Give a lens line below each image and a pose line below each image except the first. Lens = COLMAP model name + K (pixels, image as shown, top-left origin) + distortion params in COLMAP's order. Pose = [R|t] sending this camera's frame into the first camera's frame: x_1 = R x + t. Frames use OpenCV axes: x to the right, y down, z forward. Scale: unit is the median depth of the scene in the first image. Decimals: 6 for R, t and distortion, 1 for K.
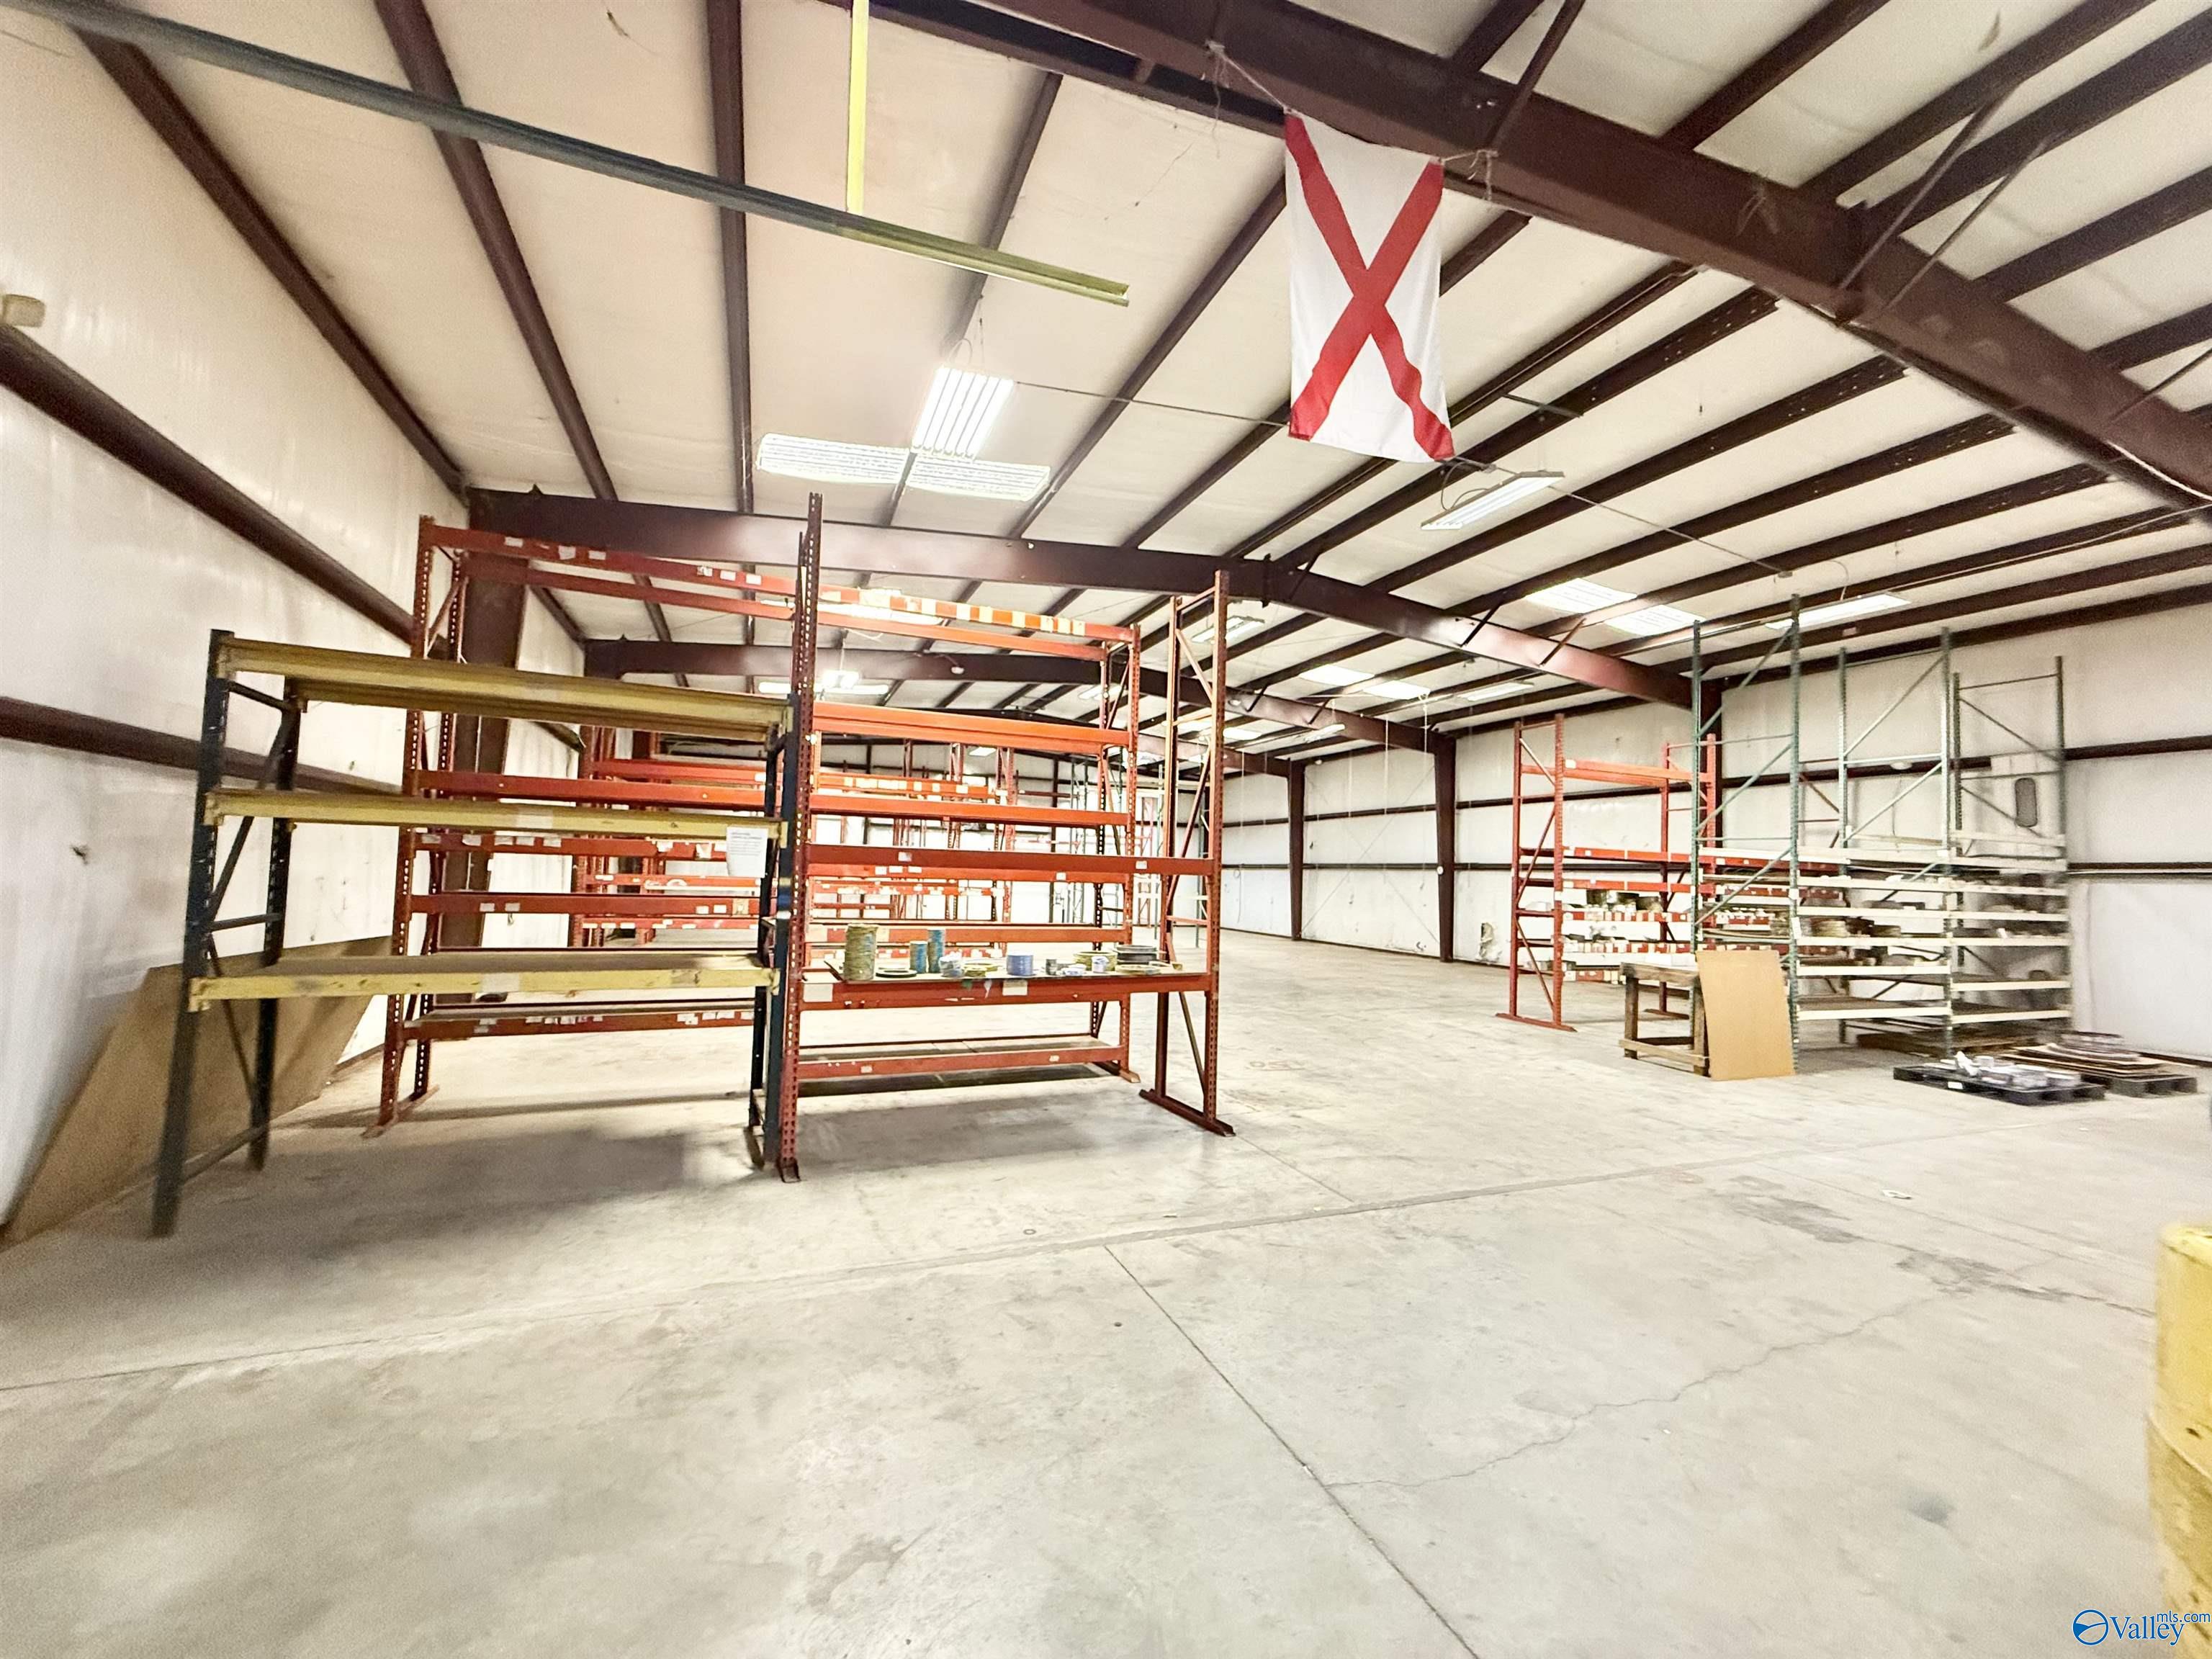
lens RADIAL K [[888.3, 0, 1106.0], [0, 888.3, 829.5], [0, 0, 1]] dist [0.000205, 0.000791]
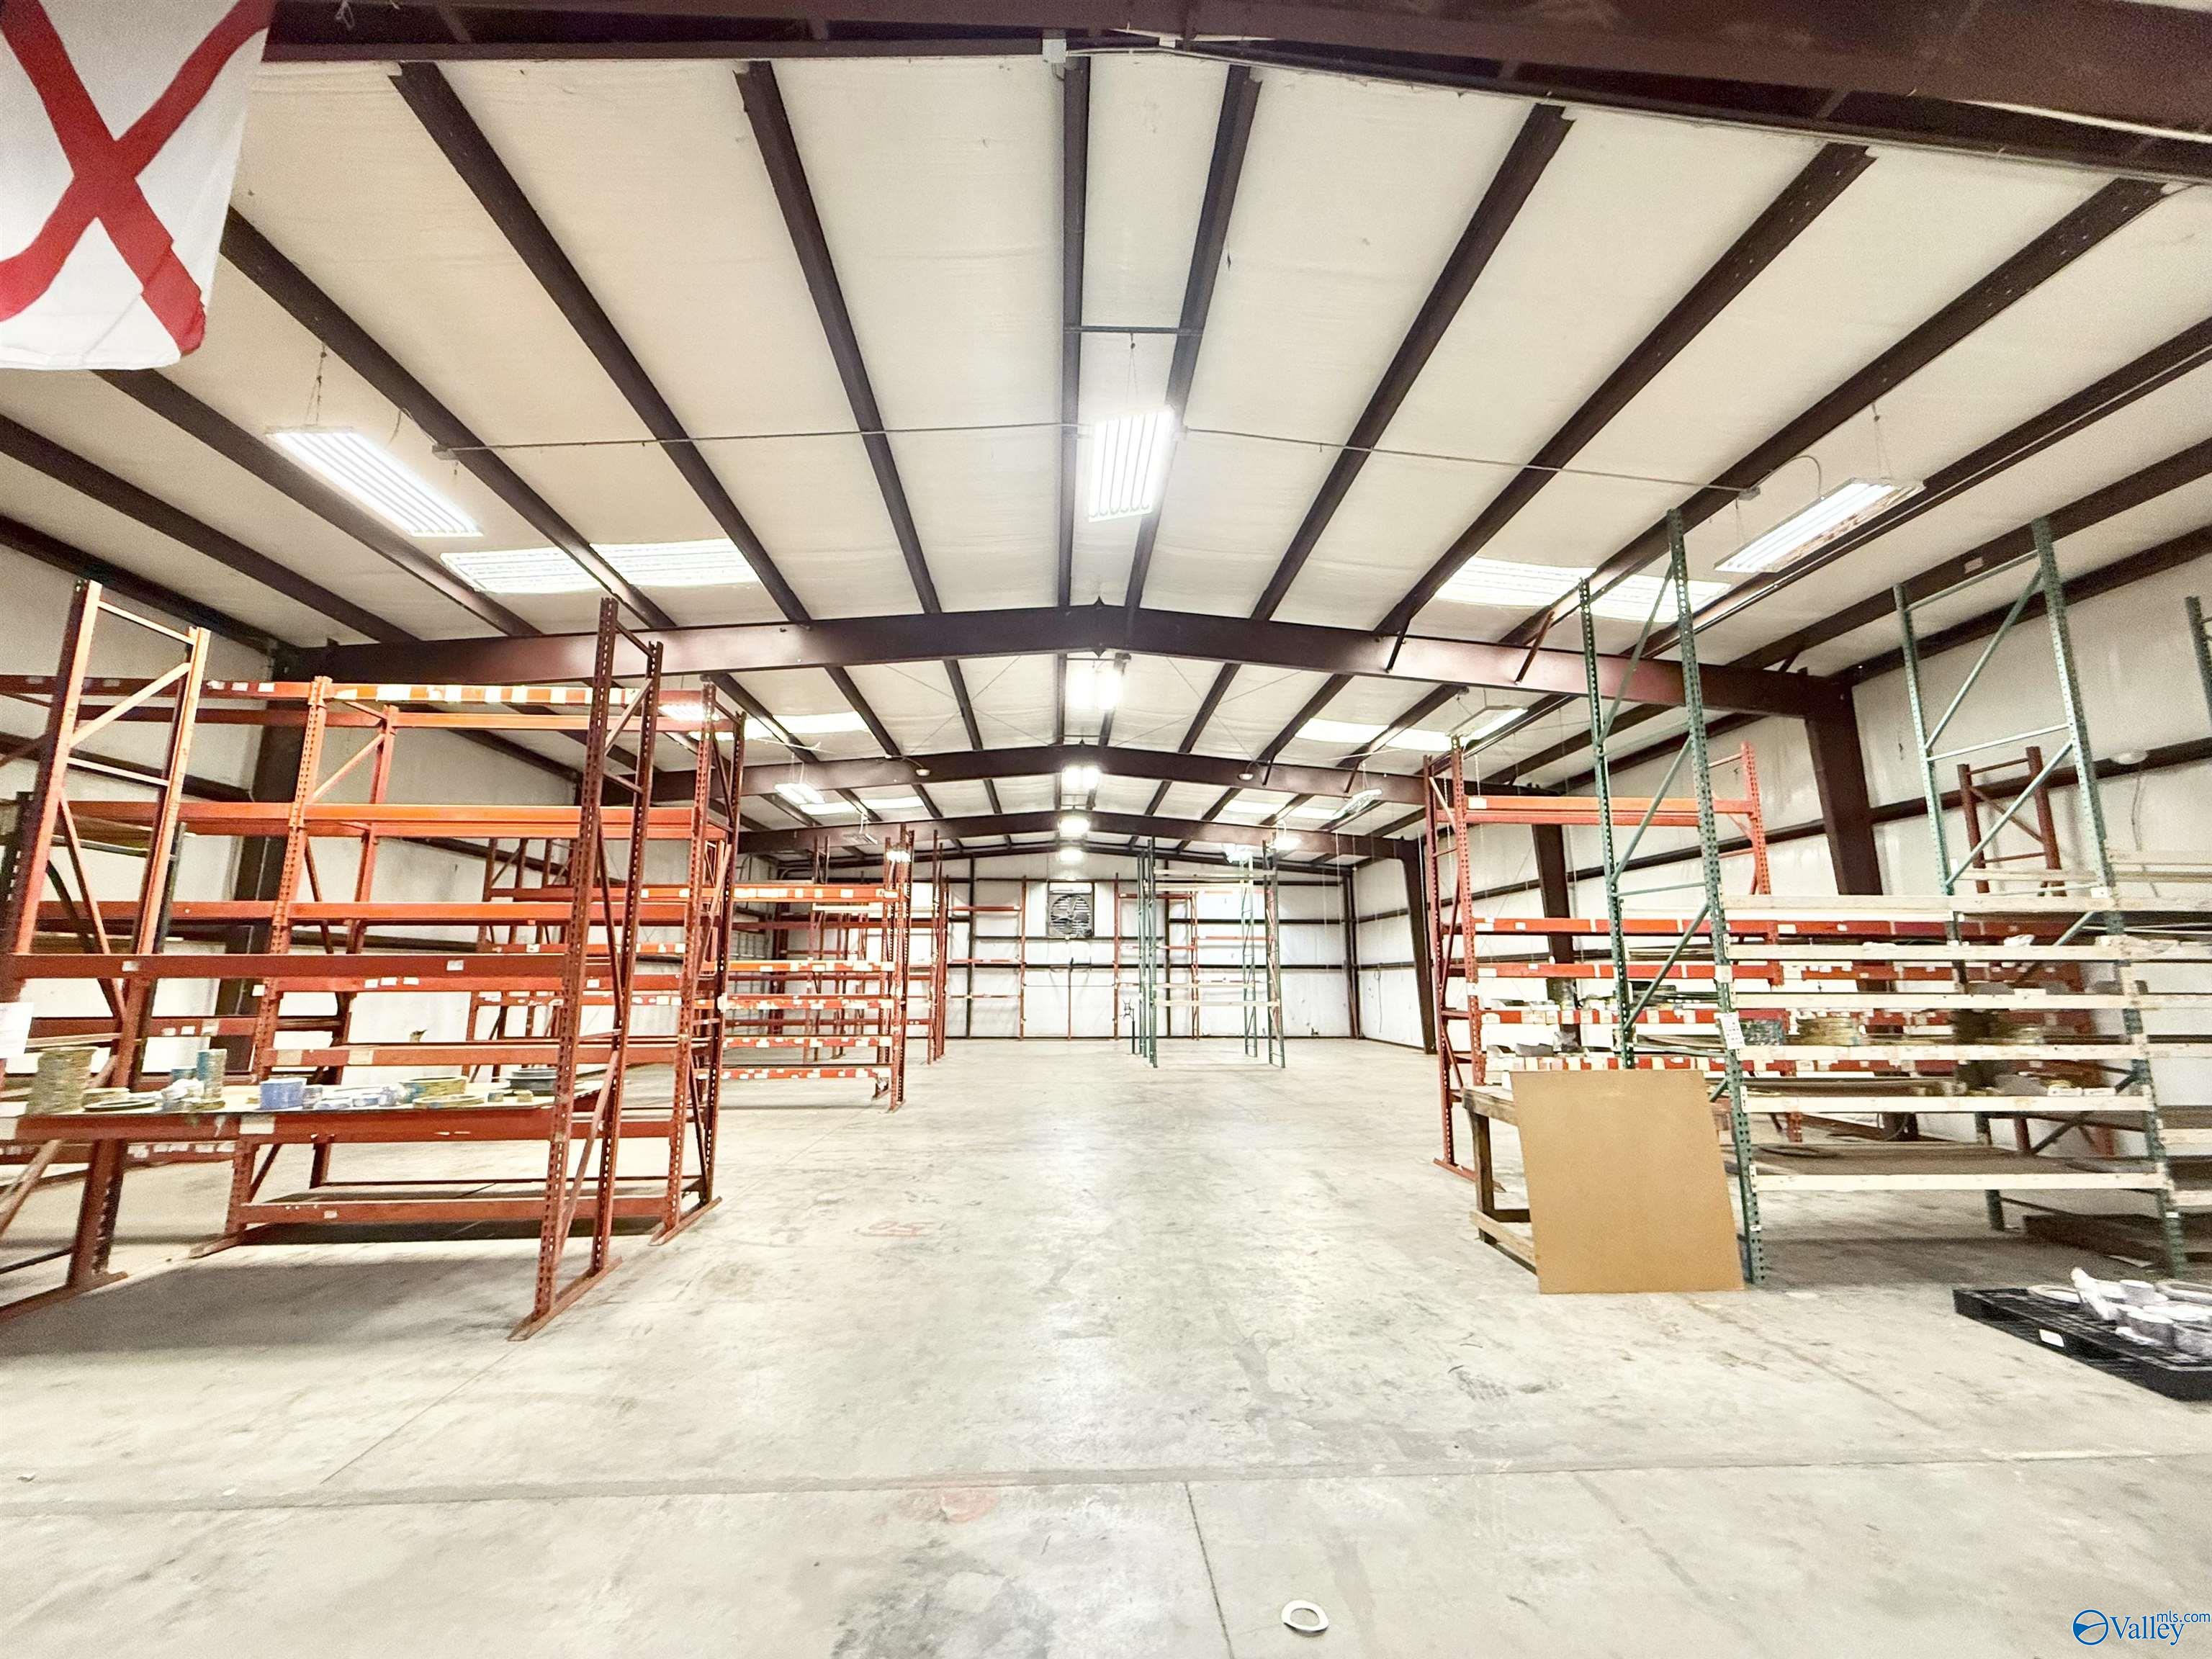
lens RADIAL K [[888.3, 0, 1106.0], [0, 888.3, 829.5], [0, 0, 1]] dist [0.000205, 0.000791]
pose [[0.948392, -0.085619, -0.305324, 0.586335], [0.046966, 0.990166, -0.131778, 0.036478], [0.313604, 0.110637, 0.943086, 0.293463]]
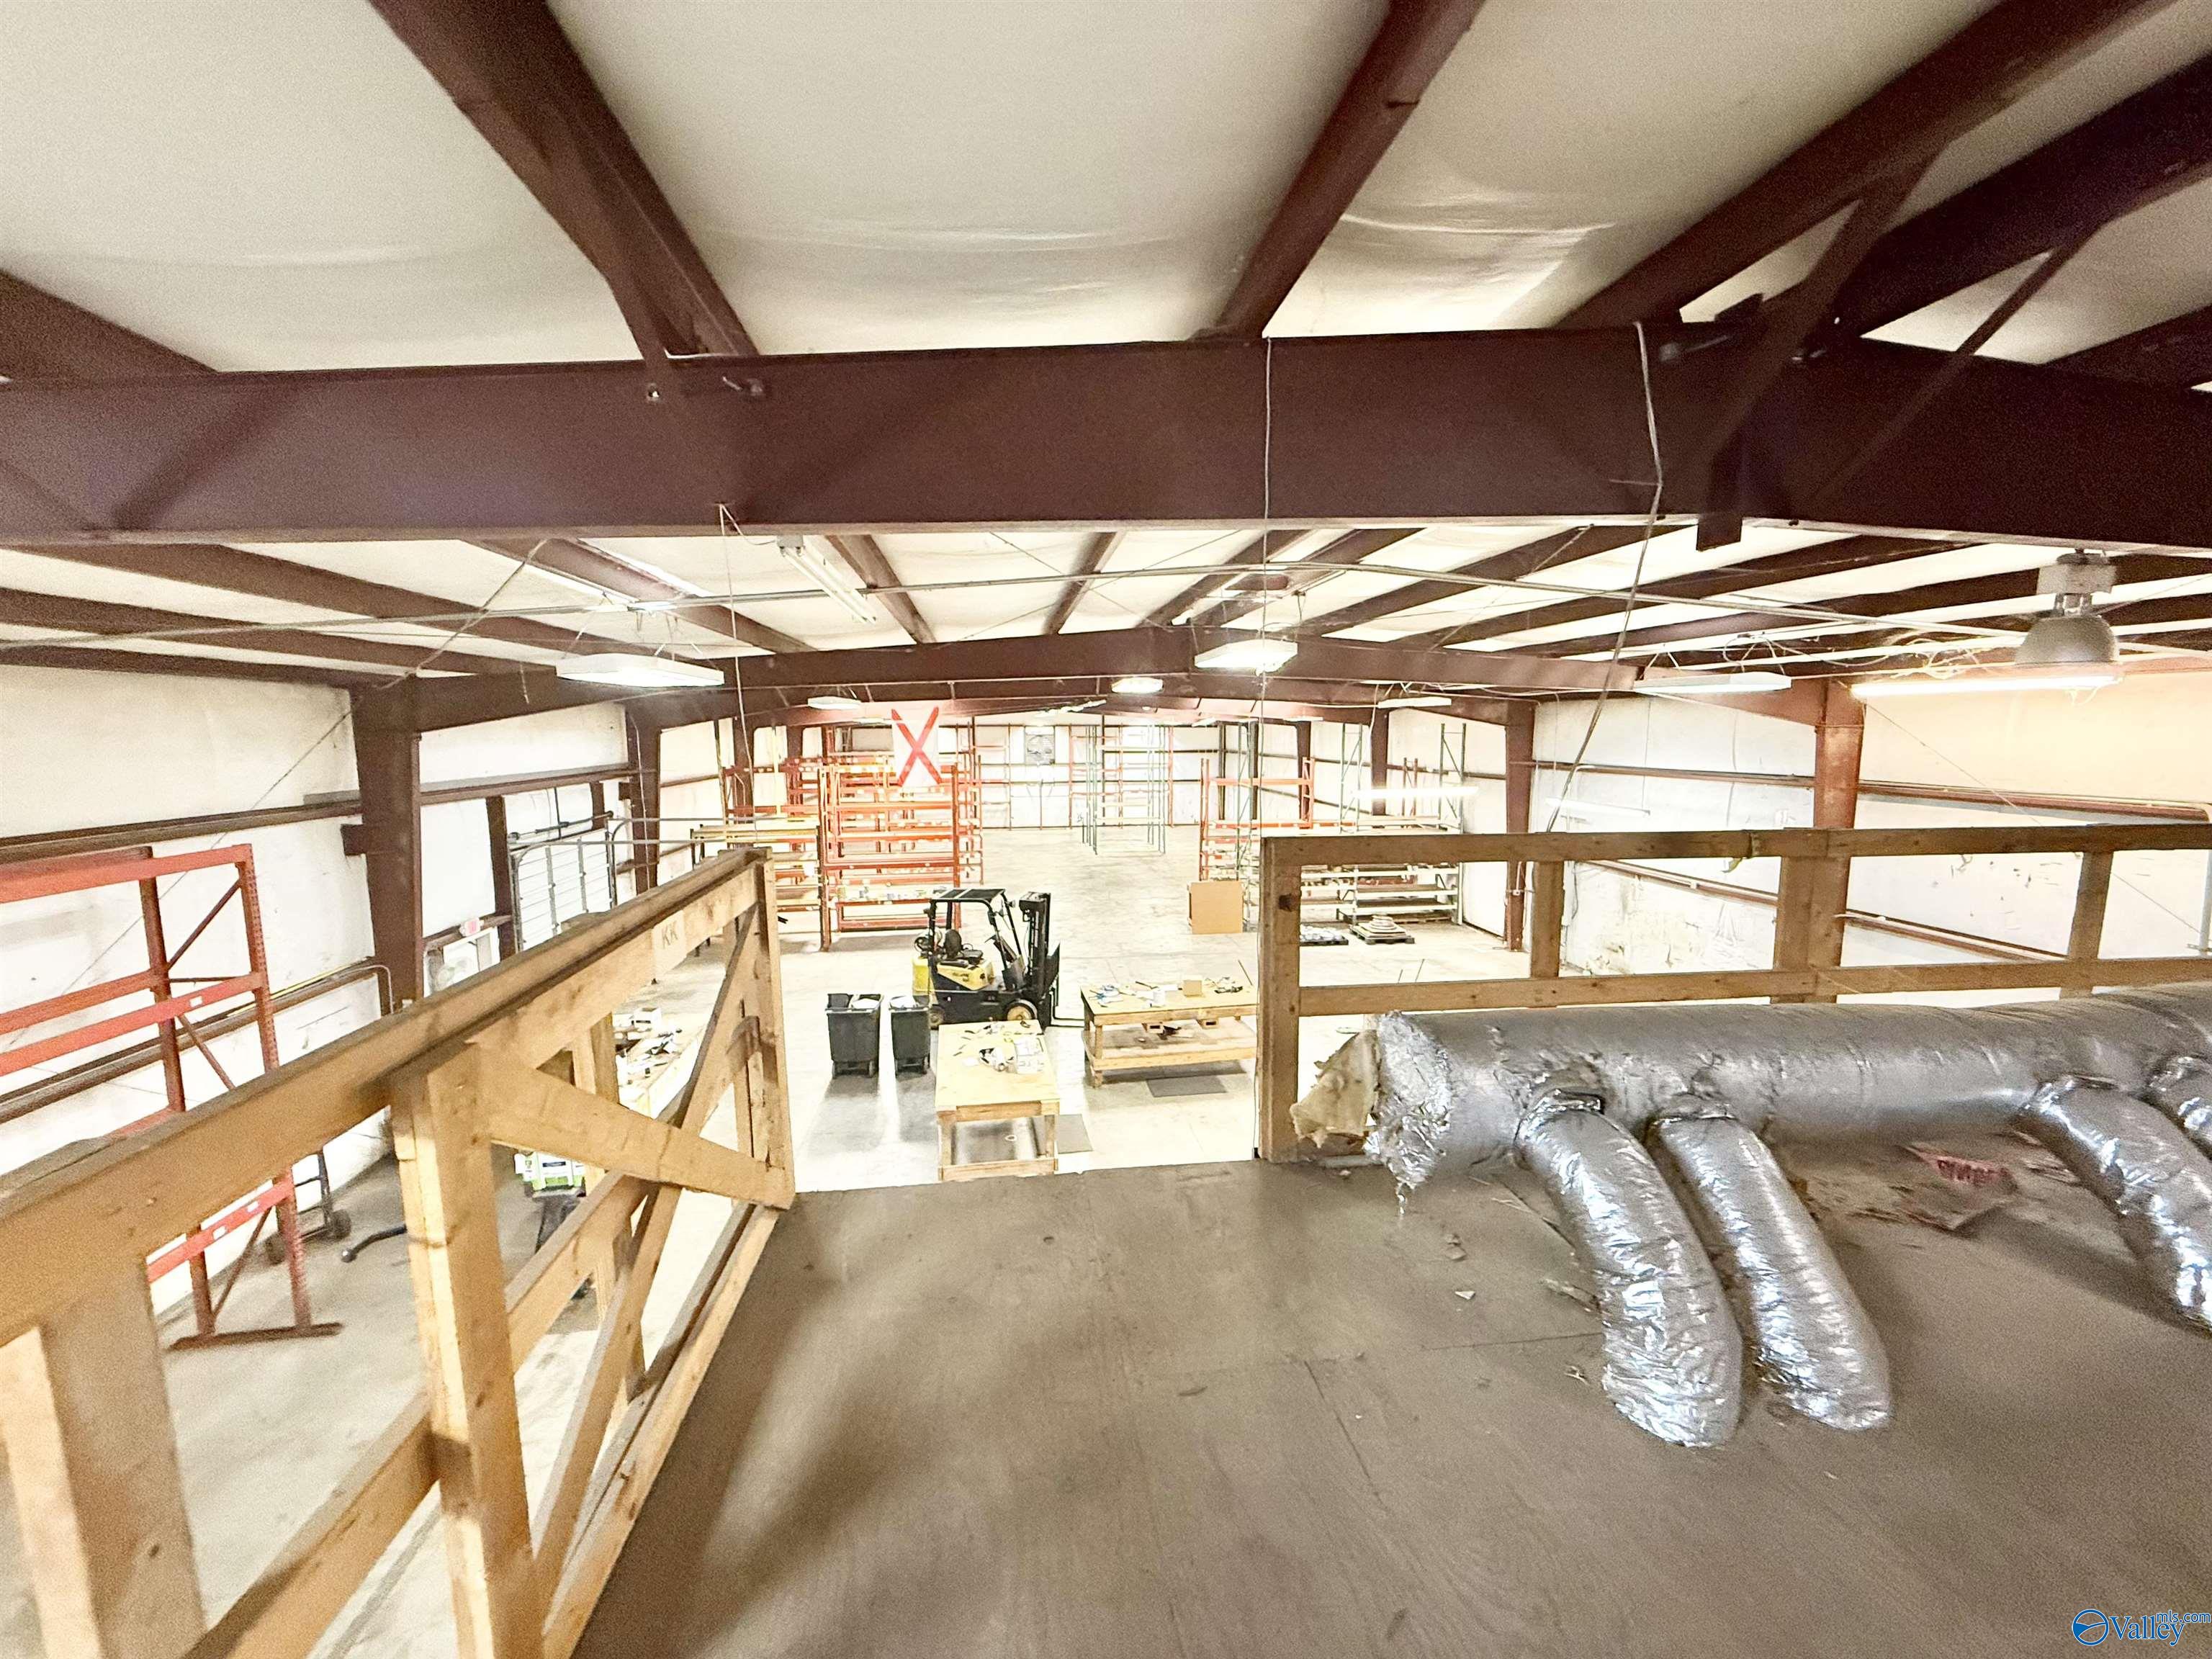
lens RADIAL K [[888.3, 0, 1106.0], [0, 888.3, 829.5], [0, 0, 1]] dist [0.000205, 0.000791]
pose [[0.968286, -0.007925, -0.249718, 1.022729], [0.048000, 0.986778, 0.154805, -0.383493], [0.245189, -0.161882, 0.955864, -1.319068]]
